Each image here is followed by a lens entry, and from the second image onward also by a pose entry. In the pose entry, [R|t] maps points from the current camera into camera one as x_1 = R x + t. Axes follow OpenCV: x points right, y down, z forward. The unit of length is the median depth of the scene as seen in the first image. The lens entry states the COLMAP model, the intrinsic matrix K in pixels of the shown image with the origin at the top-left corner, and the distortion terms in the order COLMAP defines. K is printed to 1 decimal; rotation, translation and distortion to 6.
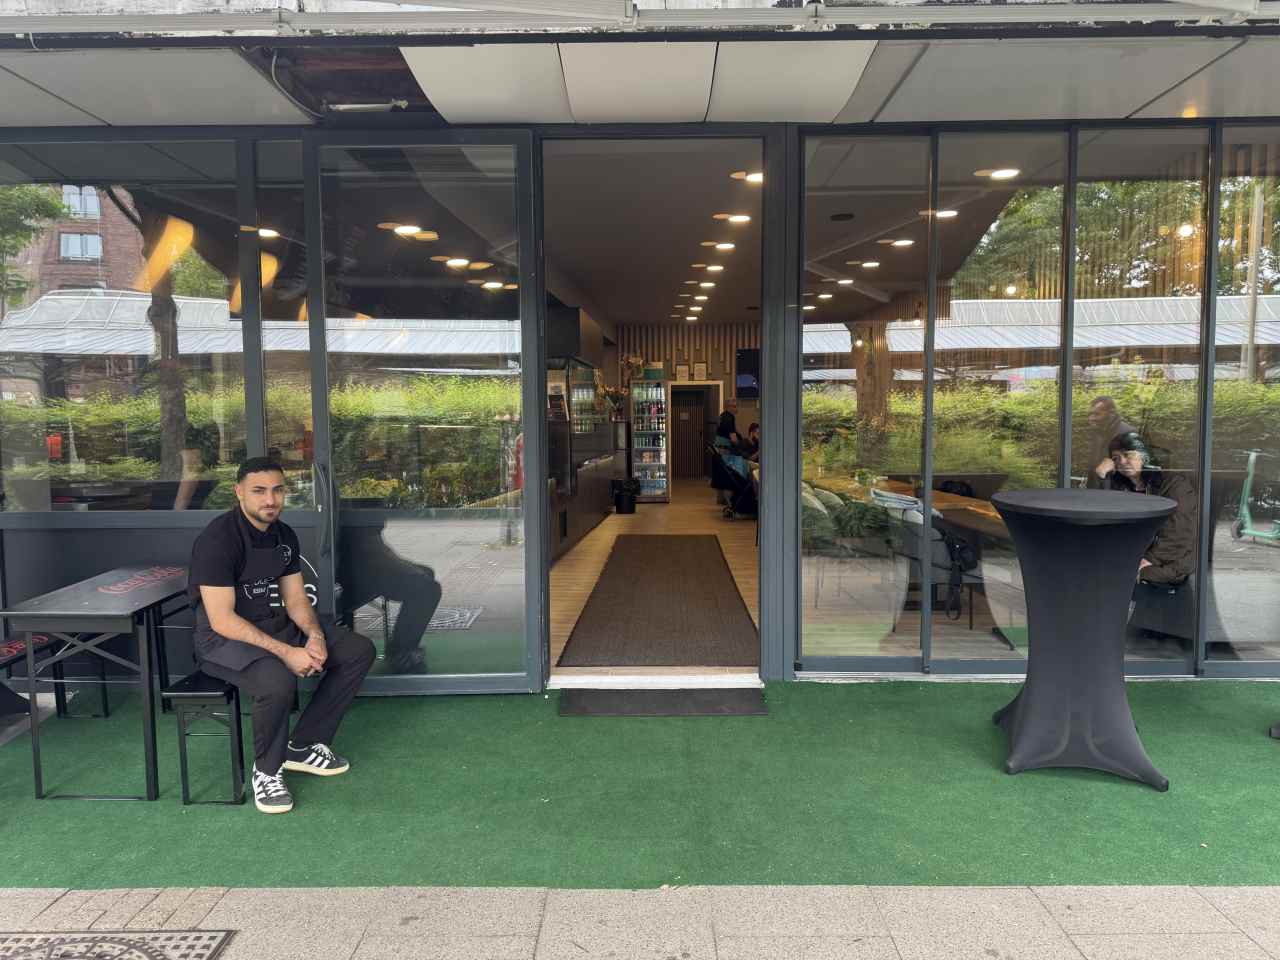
lens RADIAL K [[876.9, 0, 634.5], [0, 876.9, 492.3], [0, 0, 1]] dist [0.019634, -0.027348]
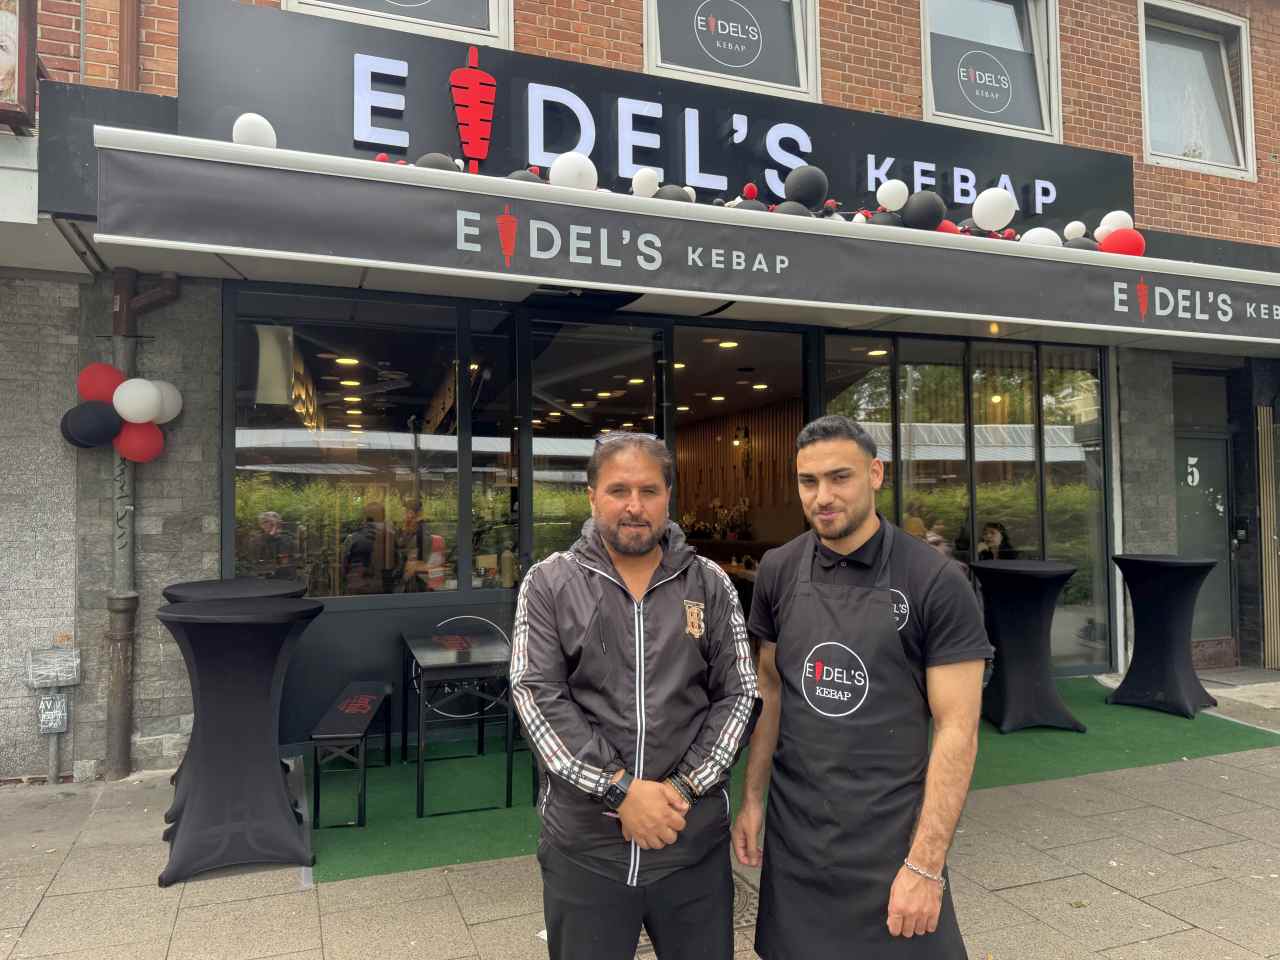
lens RADIAL K [[876.9, 0, 648.5], [0, 876.9, 482.6], [0, 0, 1]] dist [0.019634, -0.027348]
pose [[0.932513, 0.010618, 0.360980, -0.578147], [0.033932, 0.992570, -0.116851, 0.018214], [-0.359539, 0.121214, 0.925224, -0.242206]]
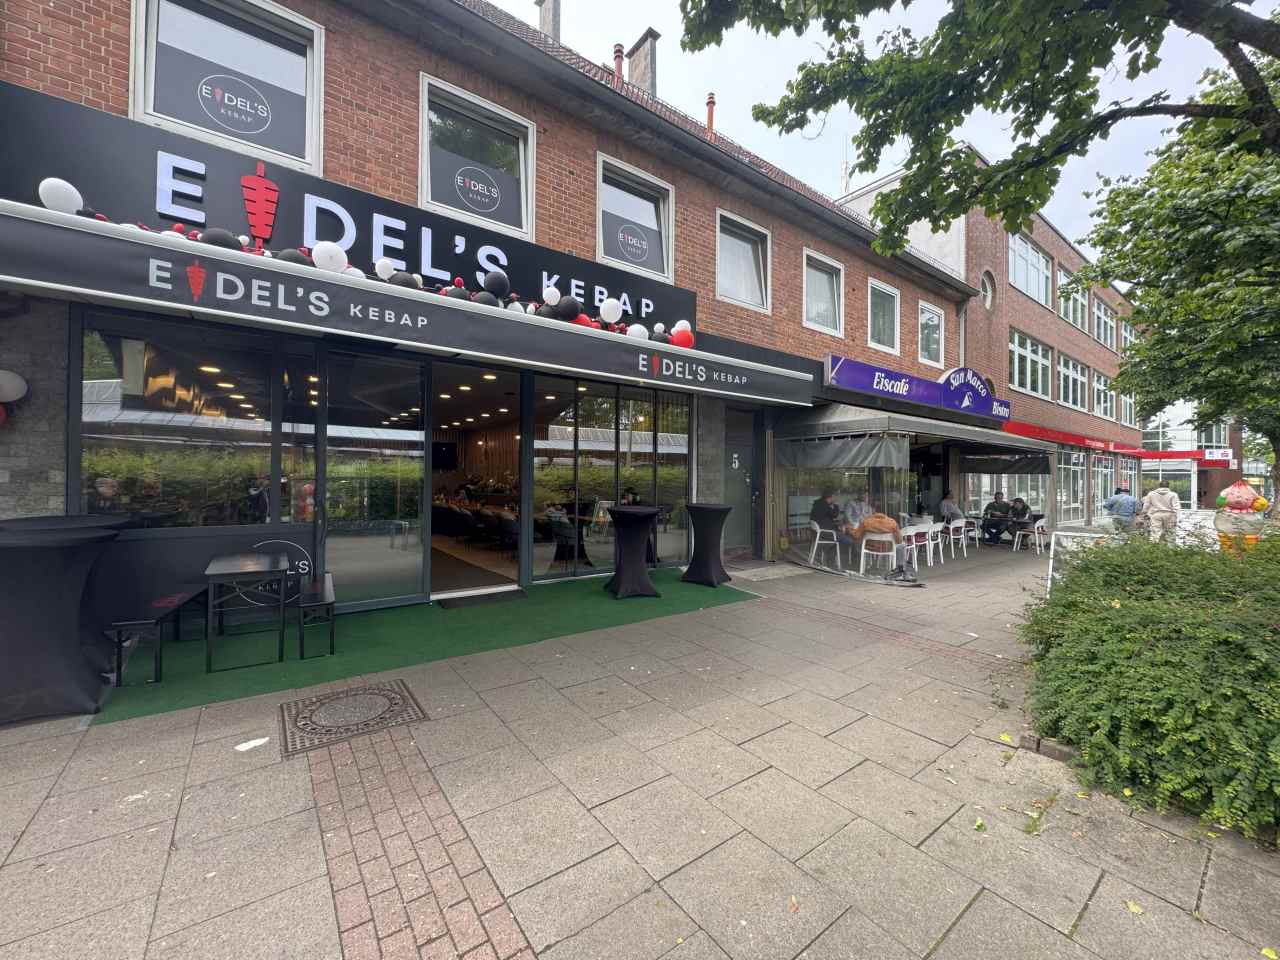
lens RADIAL K [[494.3, 0, 632.3], [0, 494.3, 477.2], [0, 0, 1]] dist [-0.002332, -0.000191]
pose [[0.804284, 0.018914, 0.593945, -0.403902], [0.034882, 0.996267, -0.078962, 0.026900], [-0.593221, 0.084226, 0.800622, -0.305520]]
